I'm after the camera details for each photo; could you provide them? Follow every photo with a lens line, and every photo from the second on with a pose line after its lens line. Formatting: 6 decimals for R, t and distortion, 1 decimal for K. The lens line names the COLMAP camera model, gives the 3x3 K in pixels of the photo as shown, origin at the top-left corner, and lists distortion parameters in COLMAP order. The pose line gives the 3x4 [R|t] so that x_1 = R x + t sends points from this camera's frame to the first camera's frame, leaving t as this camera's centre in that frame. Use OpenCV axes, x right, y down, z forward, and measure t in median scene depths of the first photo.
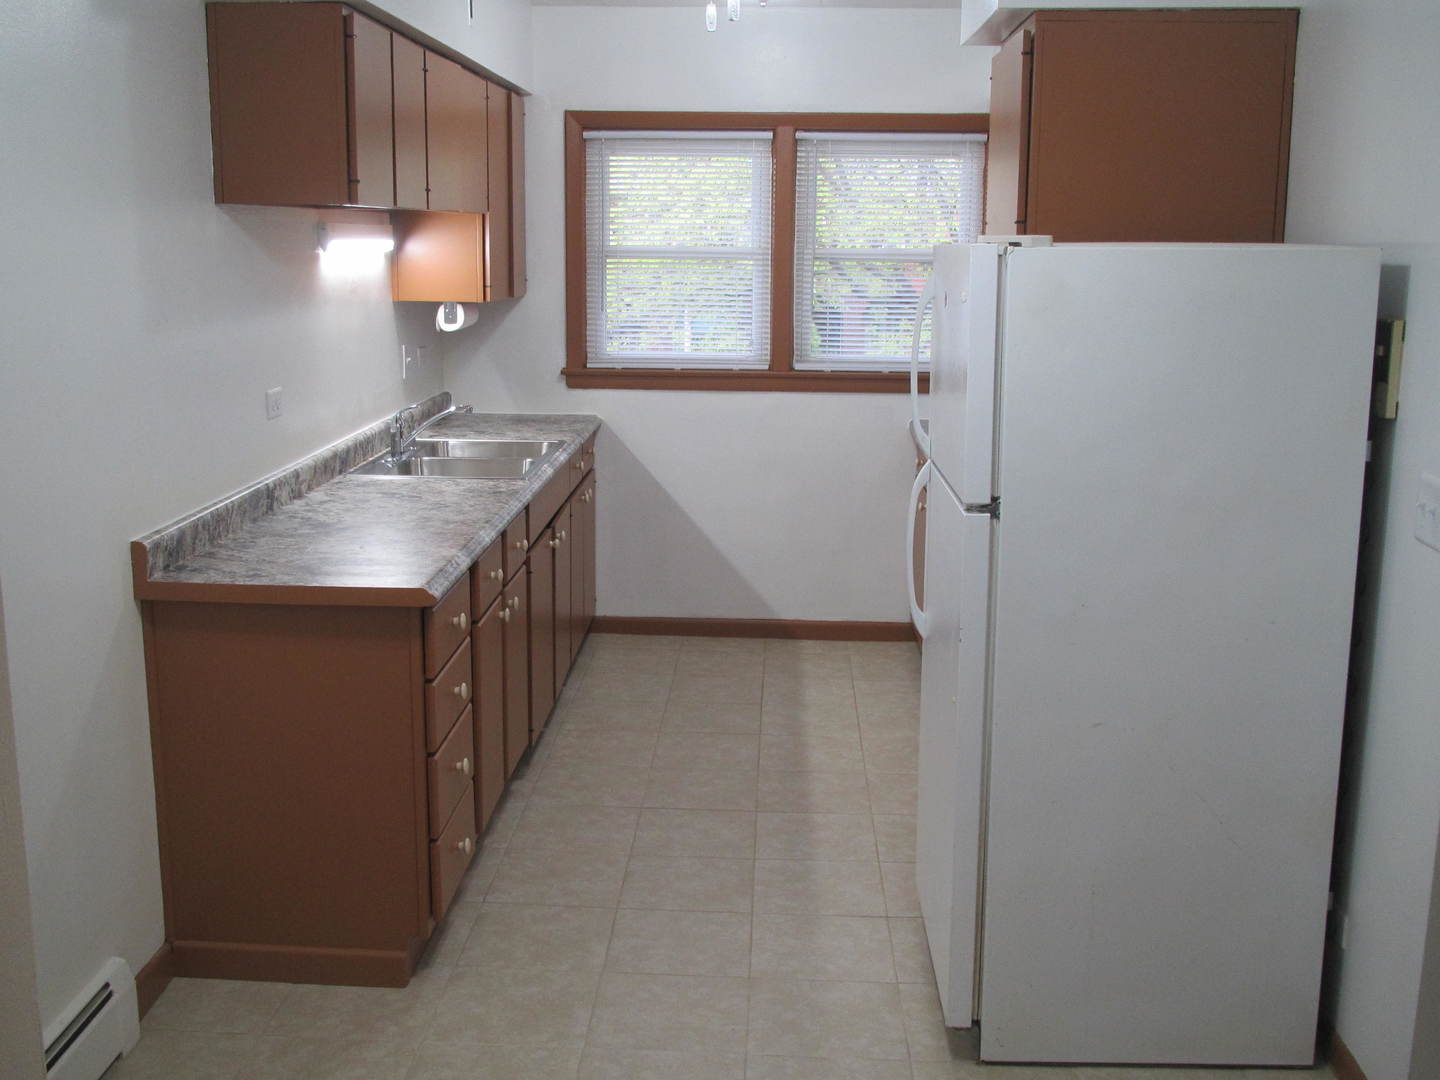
lens RADIAL K [[1545.6, 0, 720.0], [0, 1545.6, 540.0], [0, 0, 1]] dist [-0.090196, 0.118944]
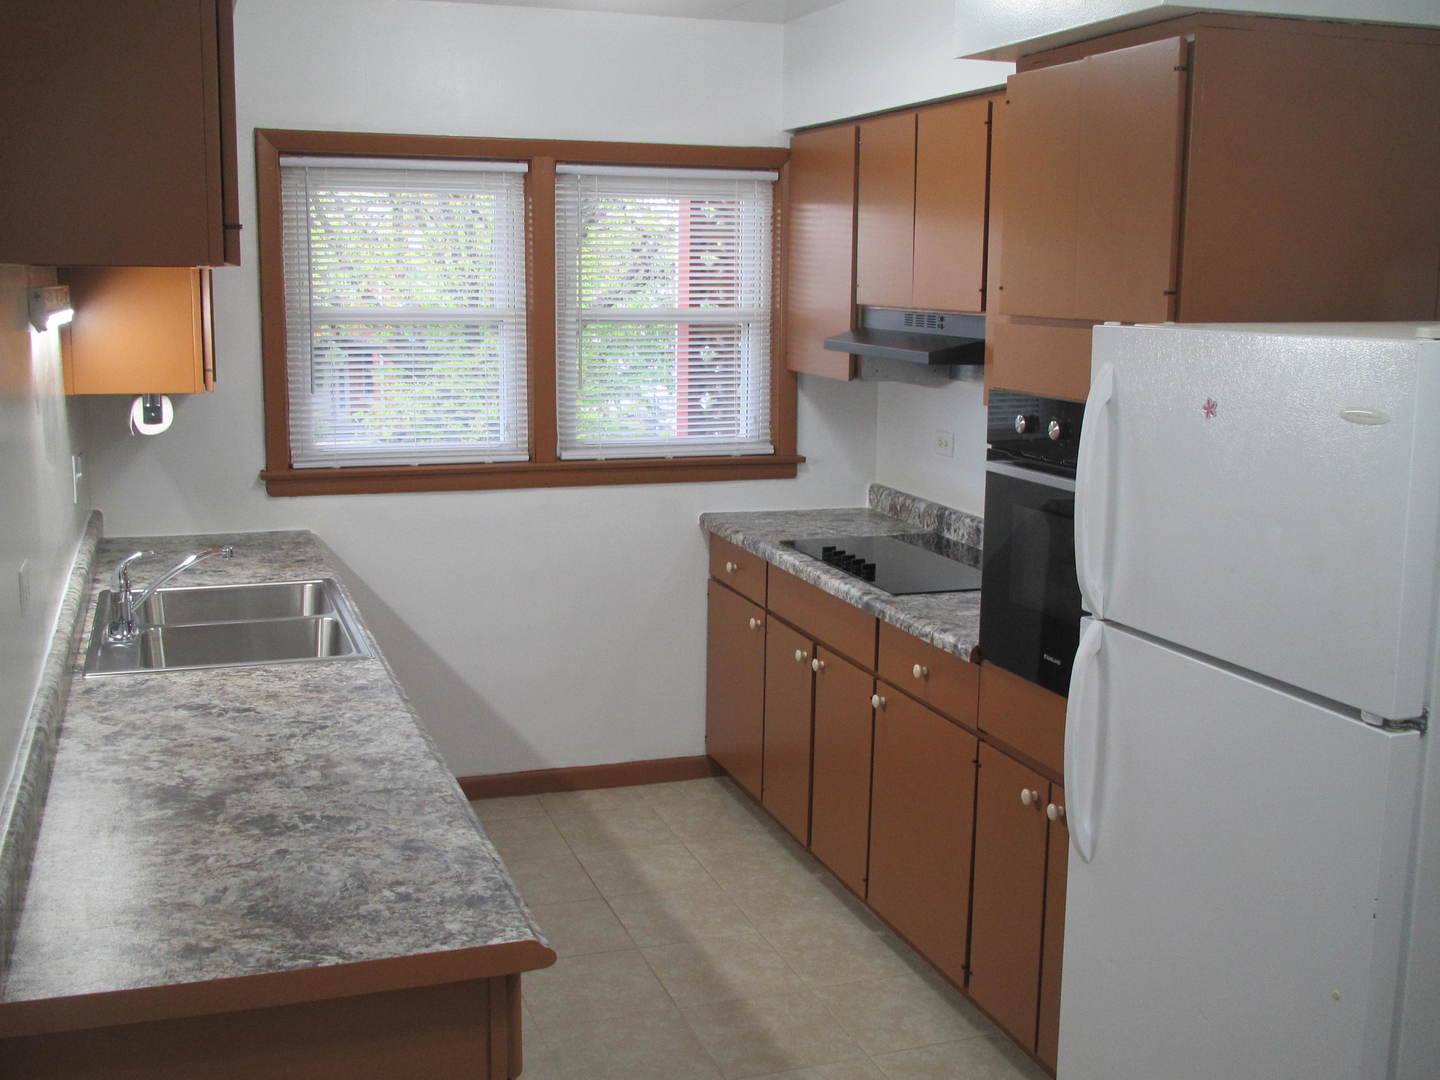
lens RADIAL K [[1535.2, 0, 709.8], [0, 1535.2, 538.1], [0, 0, 1]] dist [-0.042529, 0.032835]
pose [[0.930828, -0.061045, 0.360324, -0.182774], [0.069296, 0.997546, -0.010010, -0.060356], [-0.358828, 0.034286, 0.932774, 0.244425]]
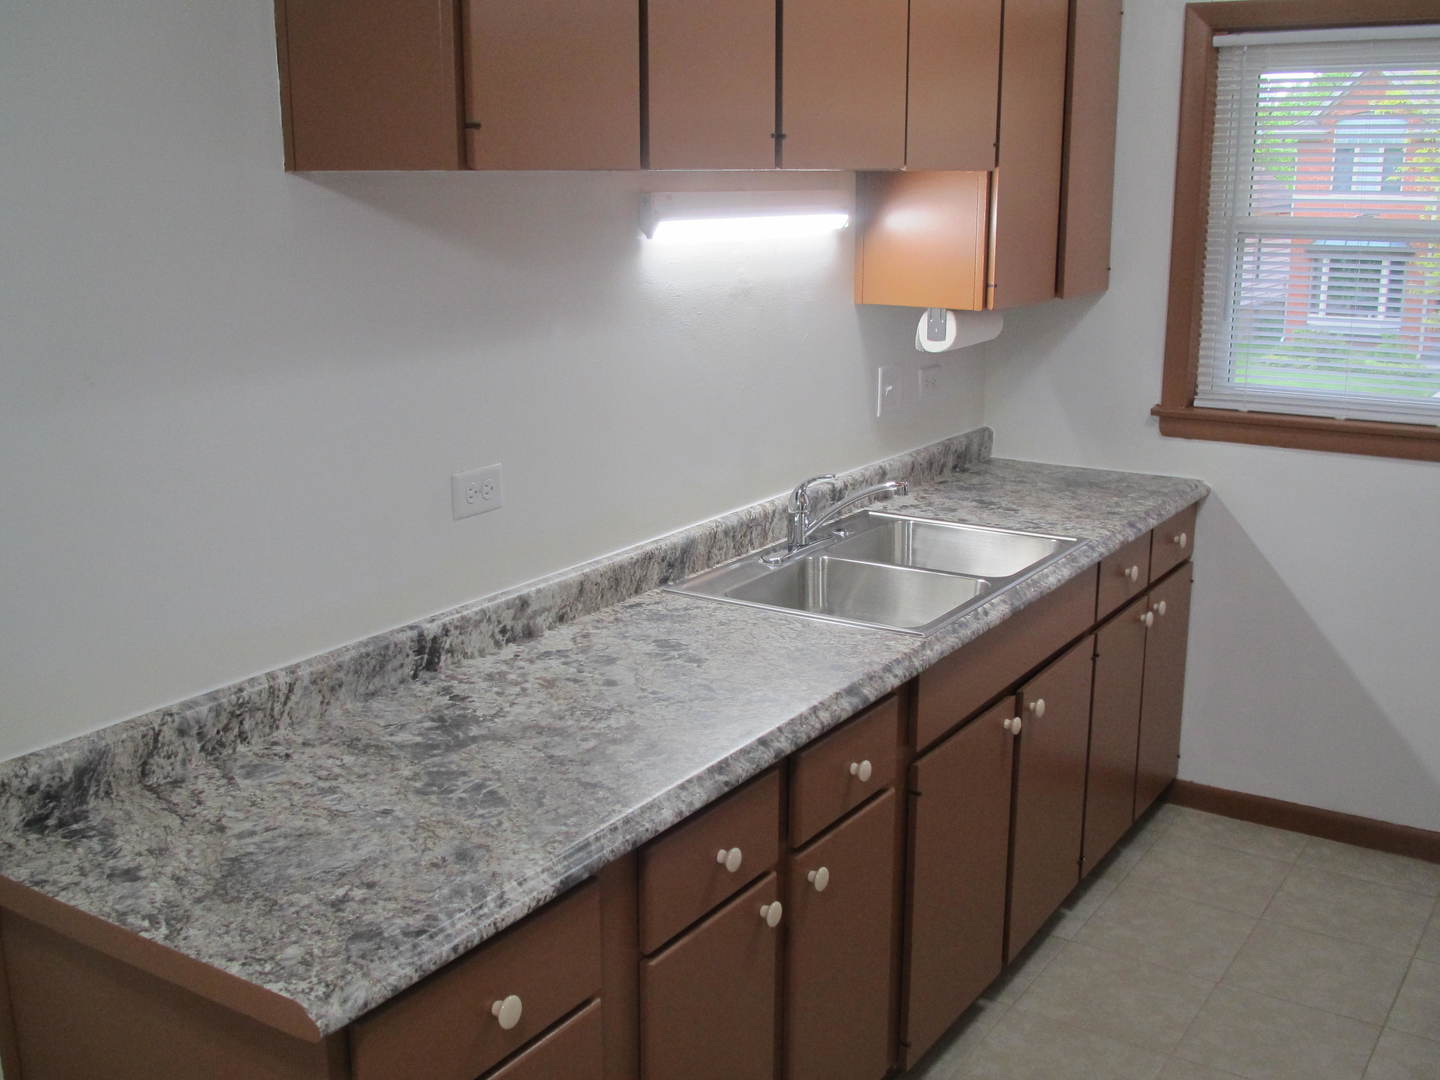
lens RADIAL K [[1535.2, 0, 709.8], [0, 1535.2, 538.1], [0, 0, 1]] dist [-0.042529, 0.032835]
pose [[0.857094, 0.106481, -0.504036, 0.075131], [-0.088500, 0.994294, 0.059561, -0.083099], [0.507502, -0.006442, 0.861627, 0.369629]]
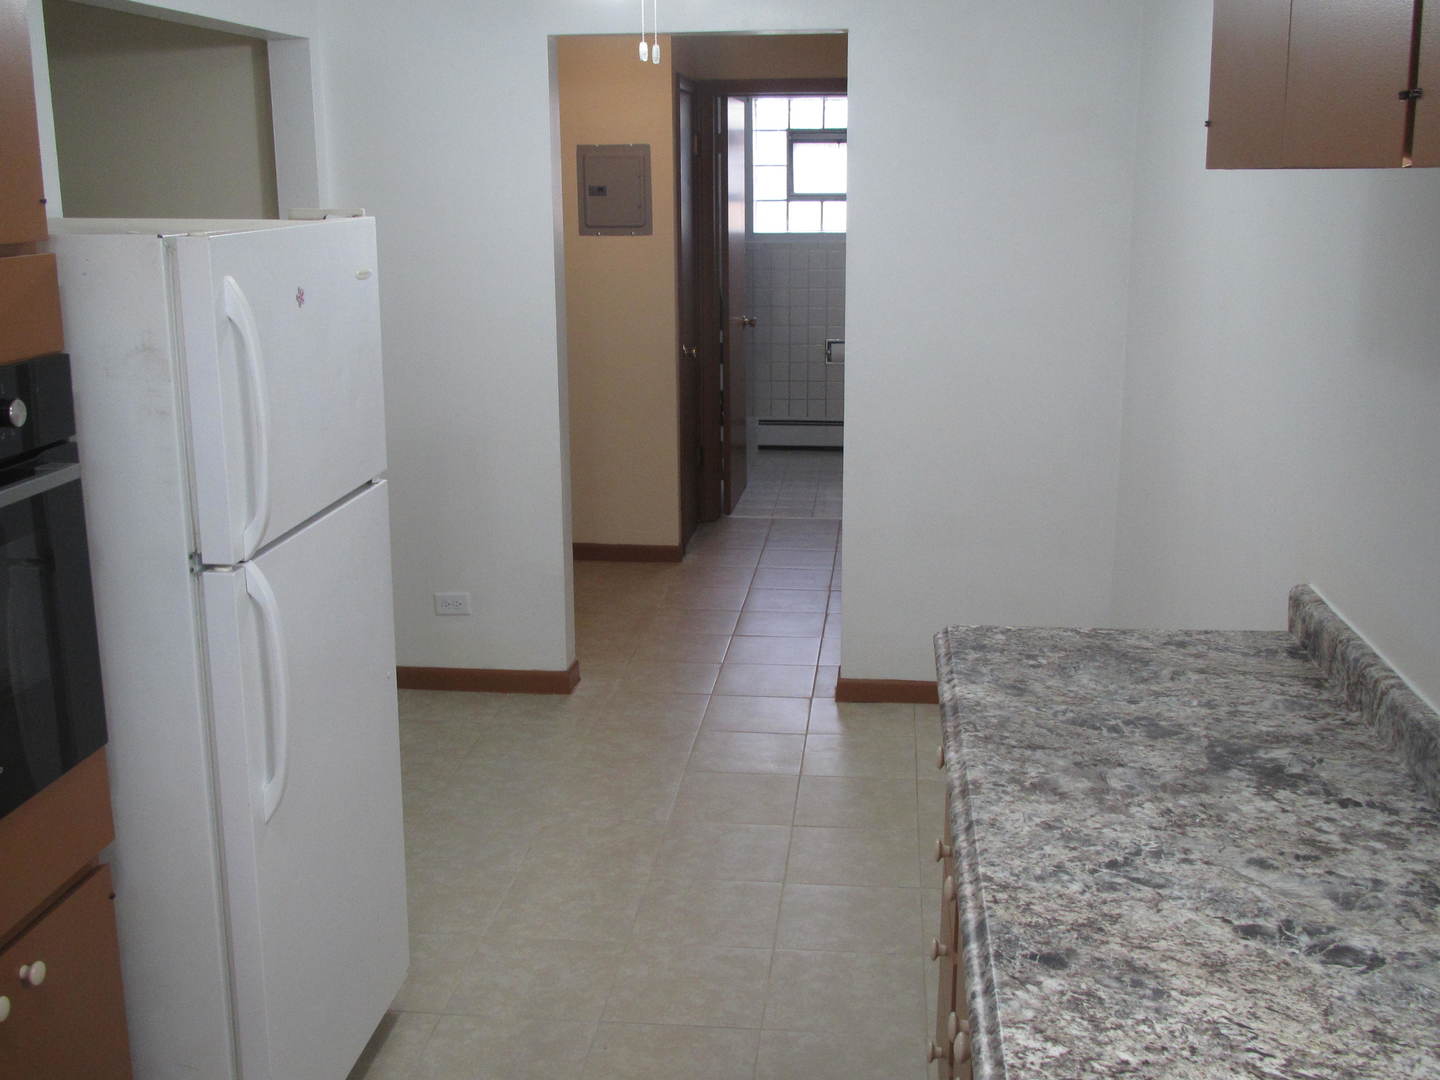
lens RADIAL K [[1545.6, 0, 720.0], [0, 1545.6, 540.0], [0, 0, 1]] dist [-0.090196, 0.118944]
pose [[-0.997615, -0.020302, 0.065976, -0.067342], [0.009162, 0.908376, 0.418053, -0.206932], [-0.068418, 0.417660, -0.906024, 0.984237]]
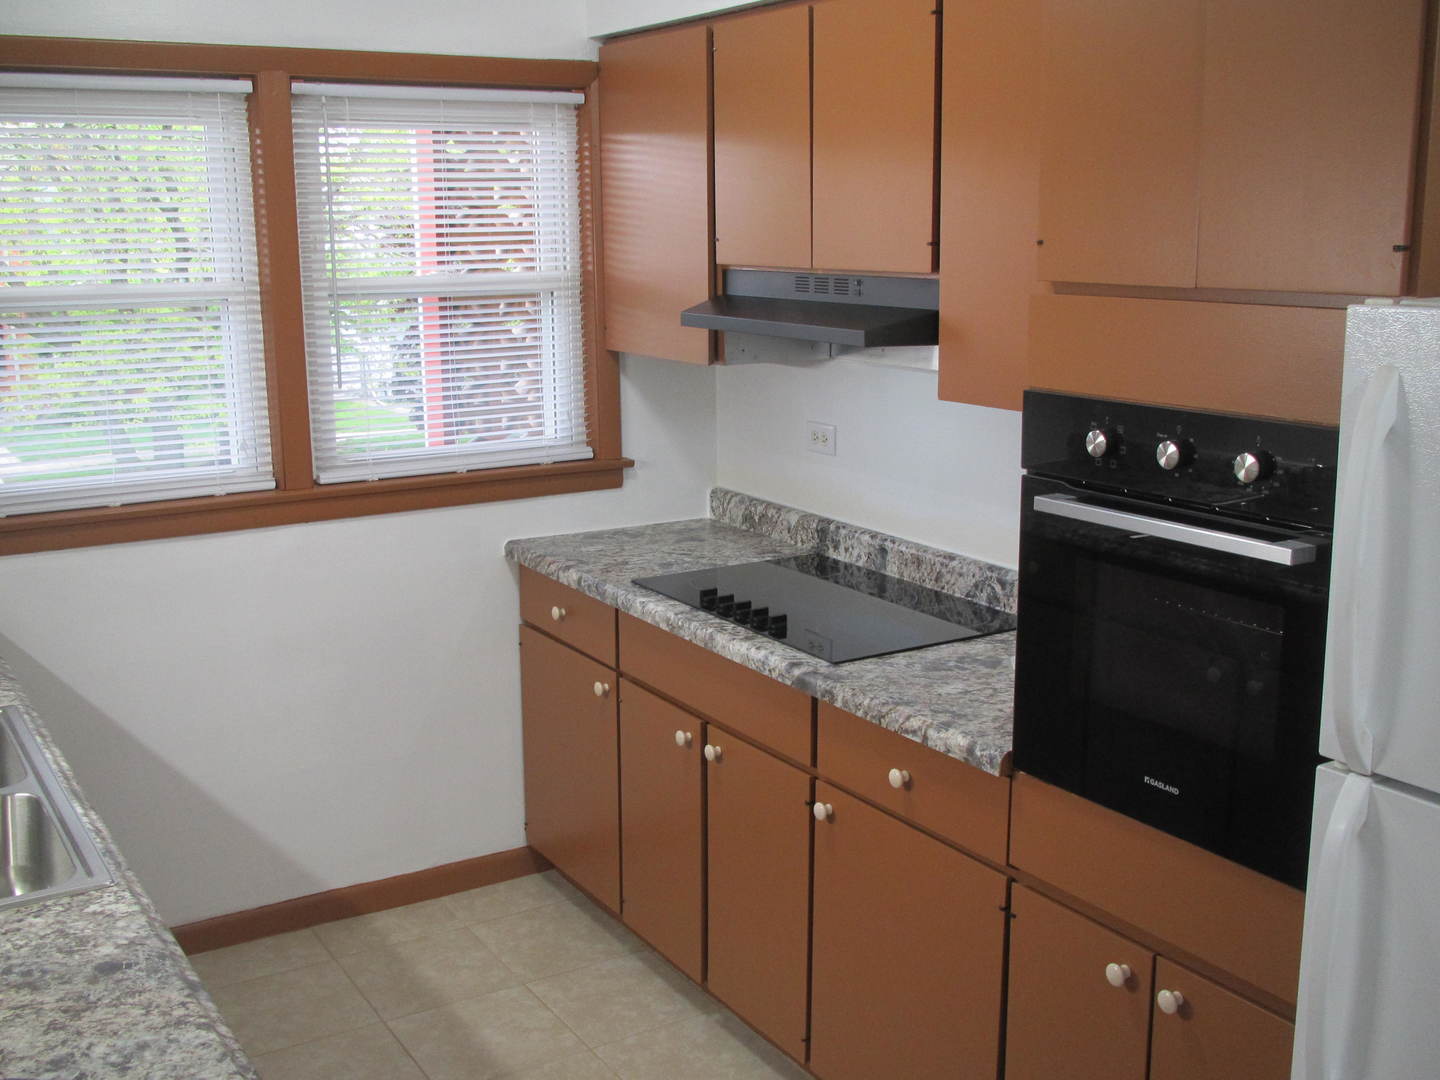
lens RADIAL K [[1535.2, 0, 709.8], [0, 1535.2, 538.1], [0, 0, 1]] dist [-0.042529, 0.032835]
pose [[0.828731, -0.128988, 0.544579, -0.163185], [0.125372, 0.991135, 0.043970, -0.103913], [-0.545423, 0.031836, 0.837556, 0.452964]]
